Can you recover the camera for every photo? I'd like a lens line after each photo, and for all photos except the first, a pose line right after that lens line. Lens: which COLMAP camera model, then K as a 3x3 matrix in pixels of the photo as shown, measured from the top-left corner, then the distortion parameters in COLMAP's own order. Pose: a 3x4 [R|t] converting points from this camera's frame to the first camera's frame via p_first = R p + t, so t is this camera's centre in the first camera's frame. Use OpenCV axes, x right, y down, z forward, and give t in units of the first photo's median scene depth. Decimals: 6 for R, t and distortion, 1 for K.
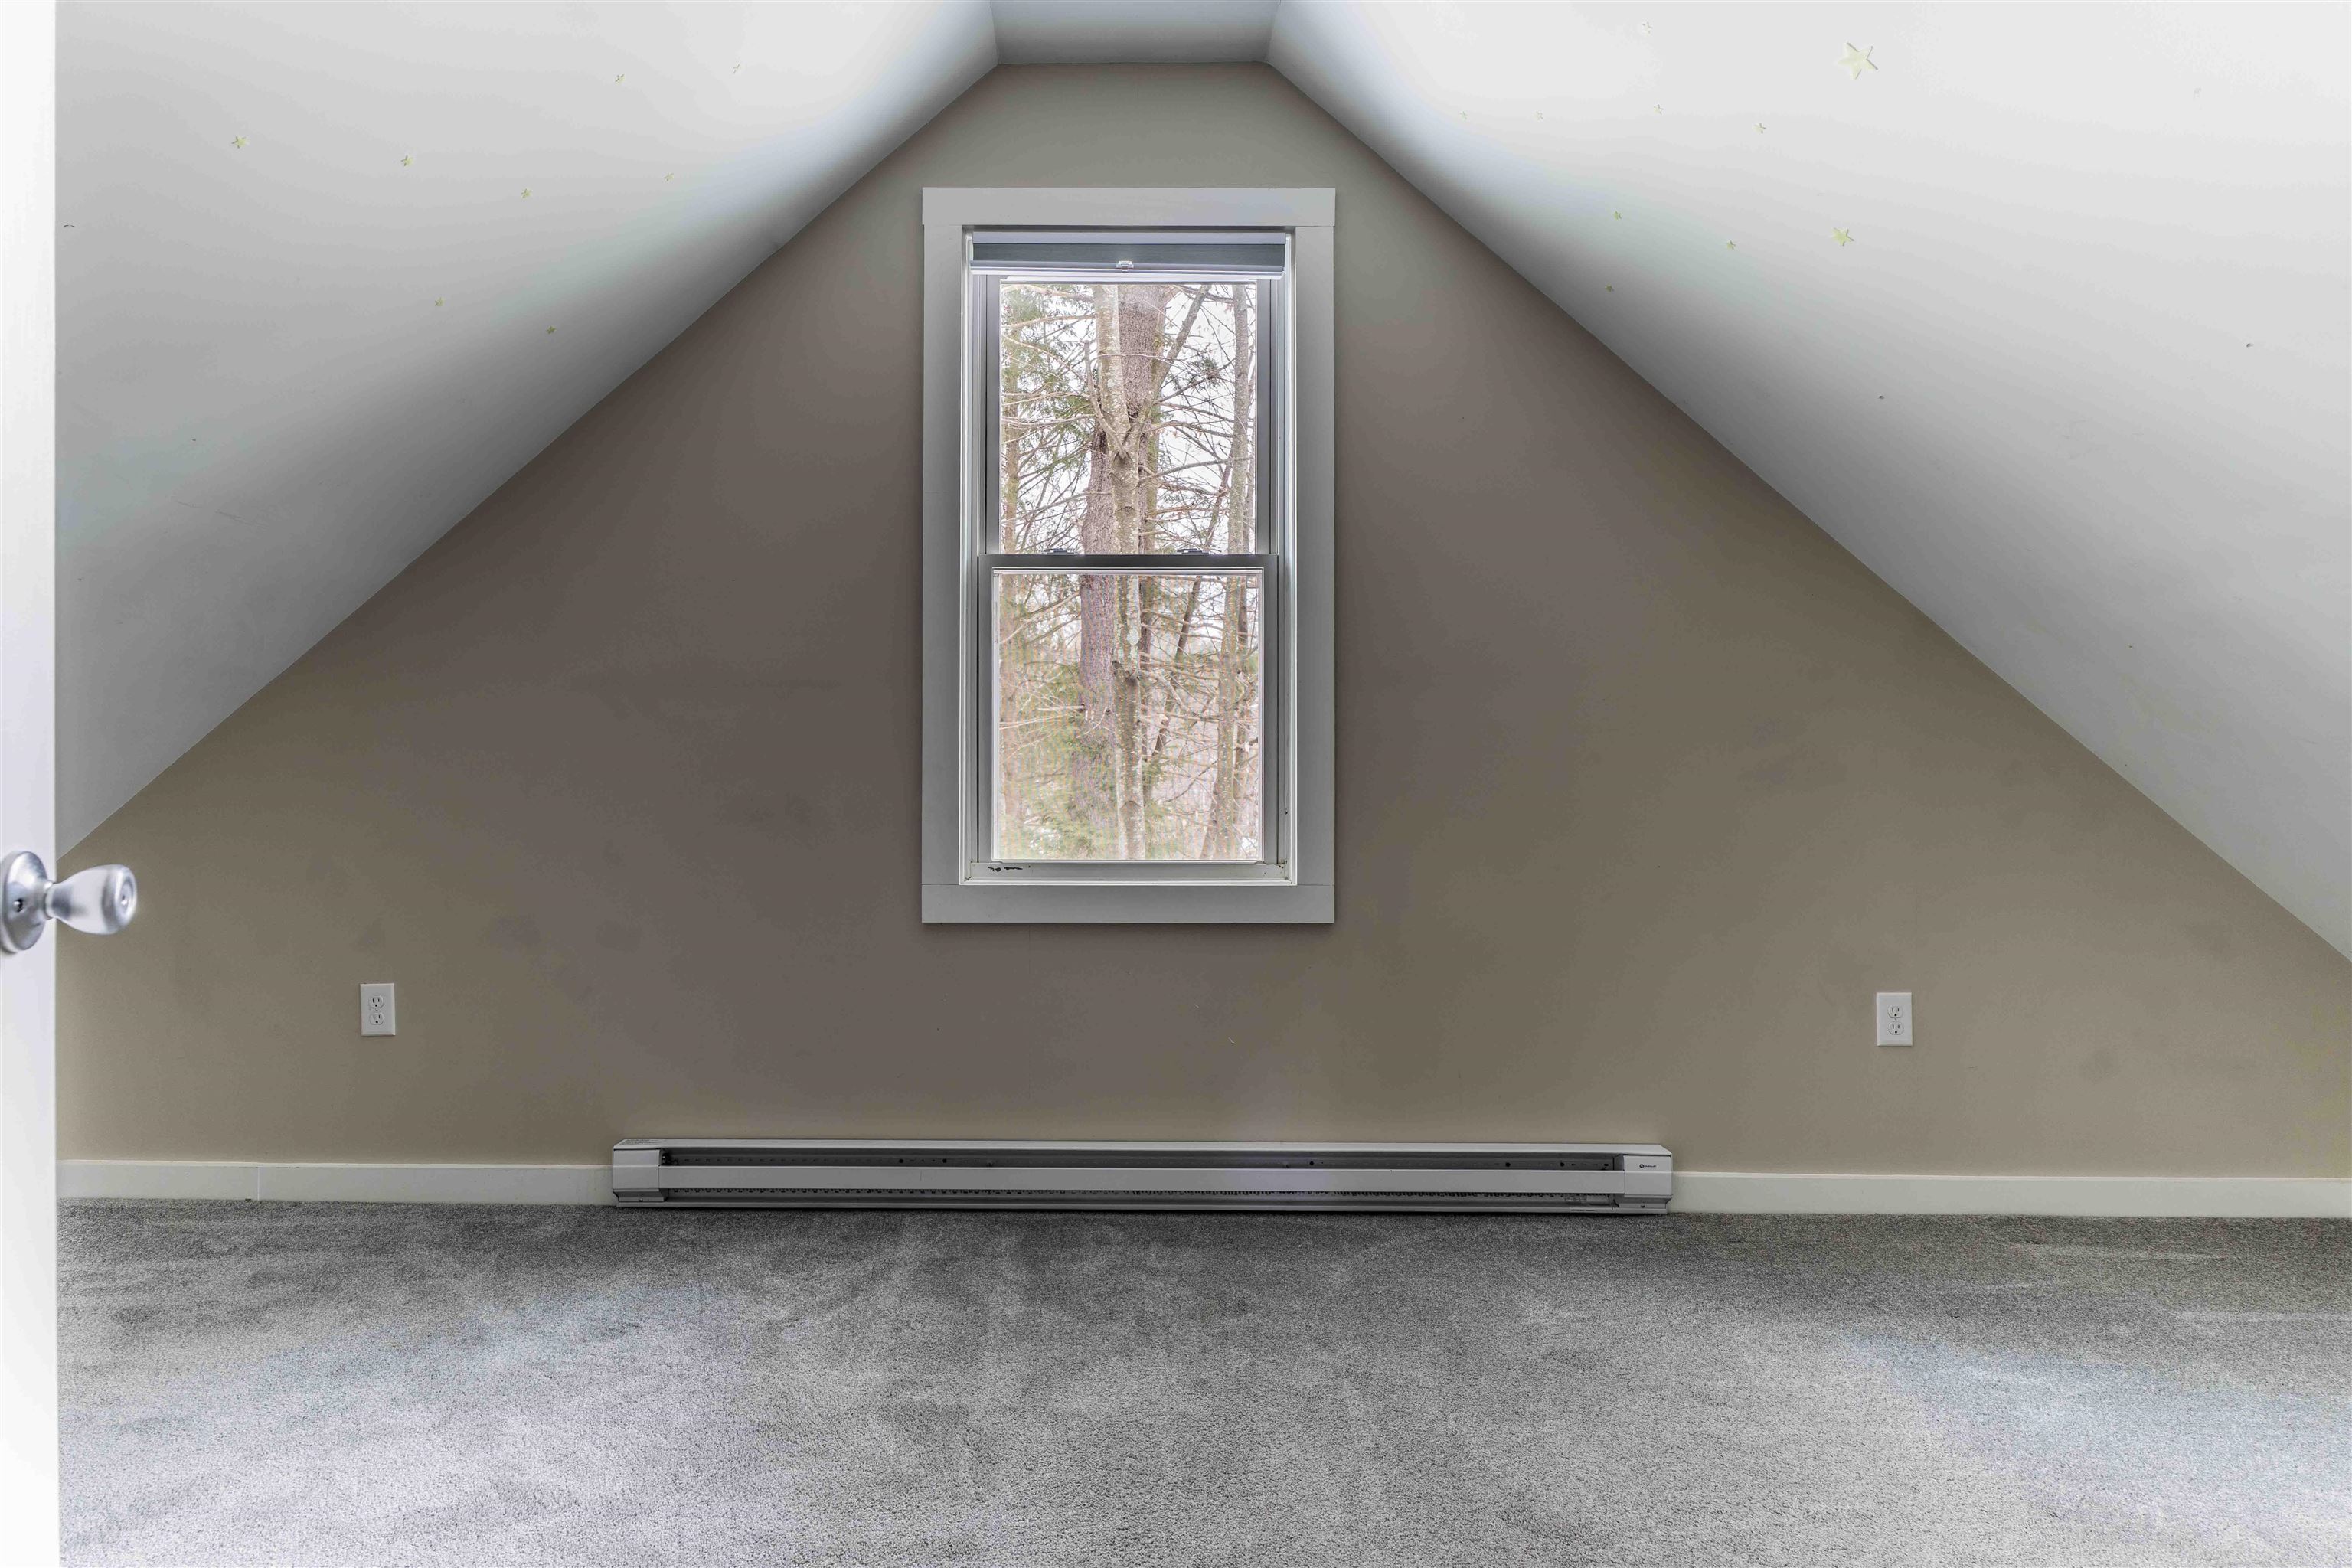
lens RADIAL K [[1057.0, 0, 1163.5], [0, 1057.0, 784.9], [0, 0, 1]] dist [0.002035, -0.000241]
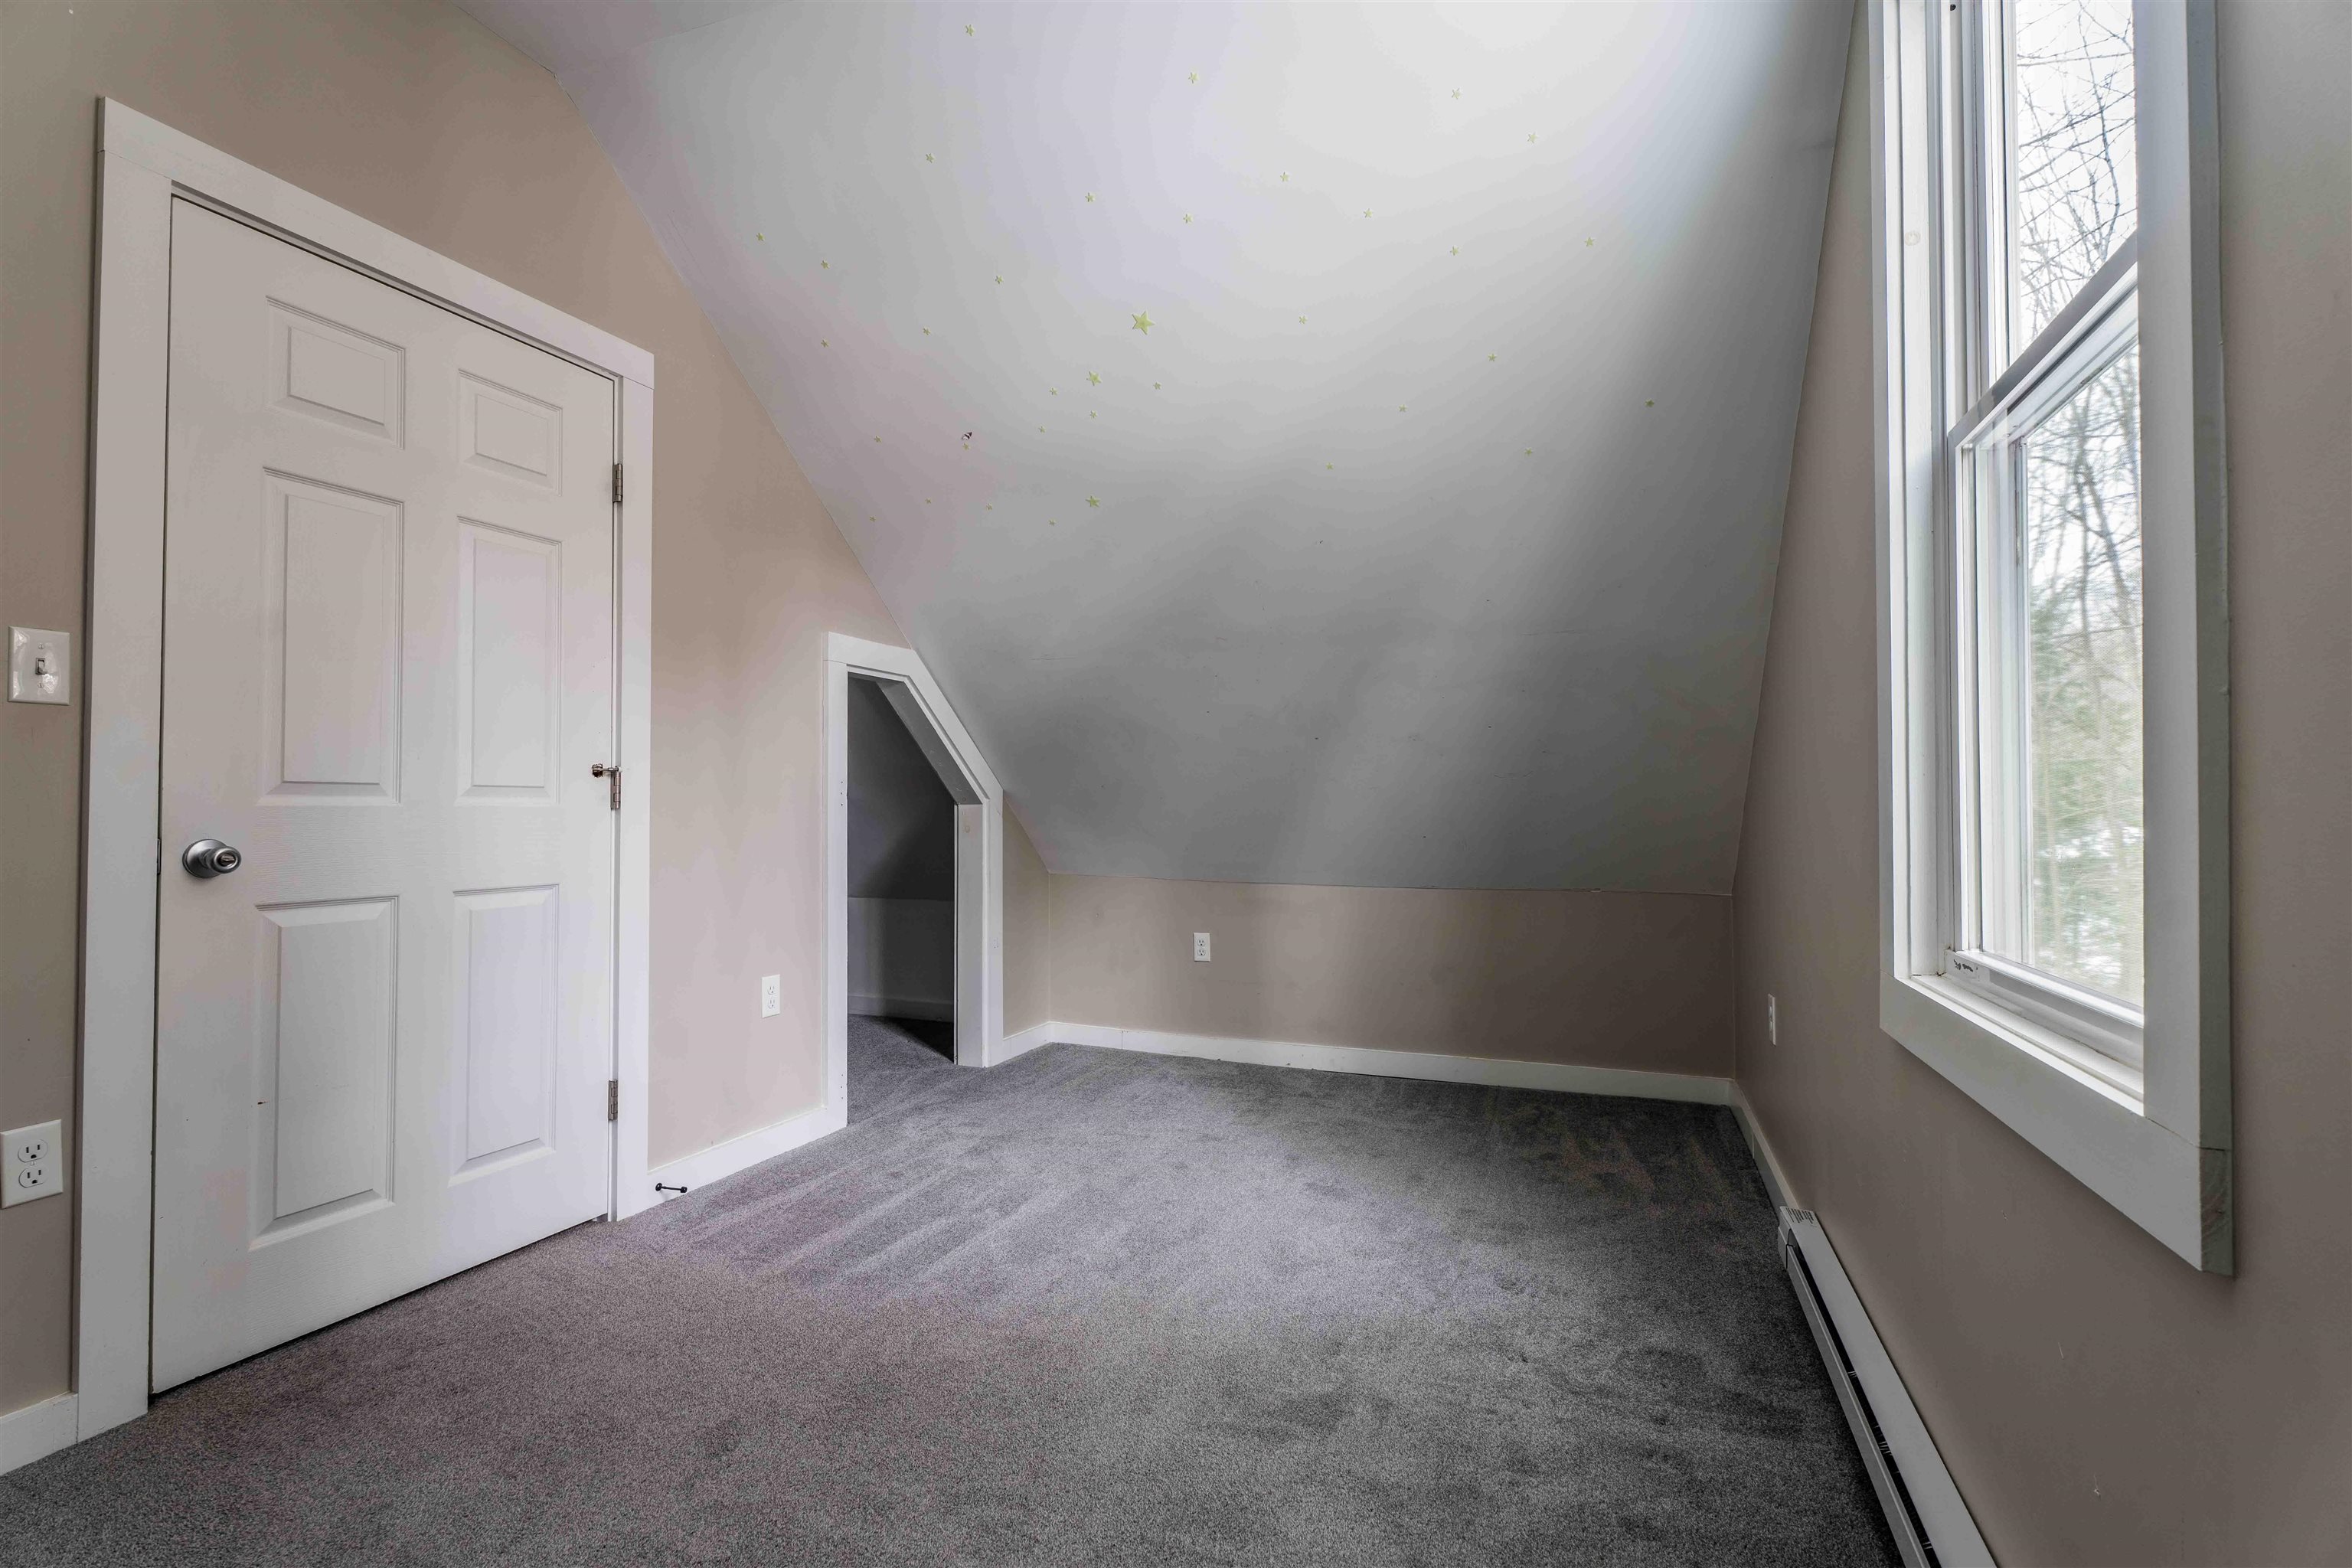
lens RADIAL K [[1057.0, 0, 1163.5], [0, 1057.0, 784.9], [0, 0, 1]] dist [0.002035, -0.000241]
pose [[-0.376619, -0.011585, -0.926296, 0.831808], [0.016686, 0.999675, -0.019287, -0.043446], [0.926218, -0.022720, -0.376304, 1.205447]]
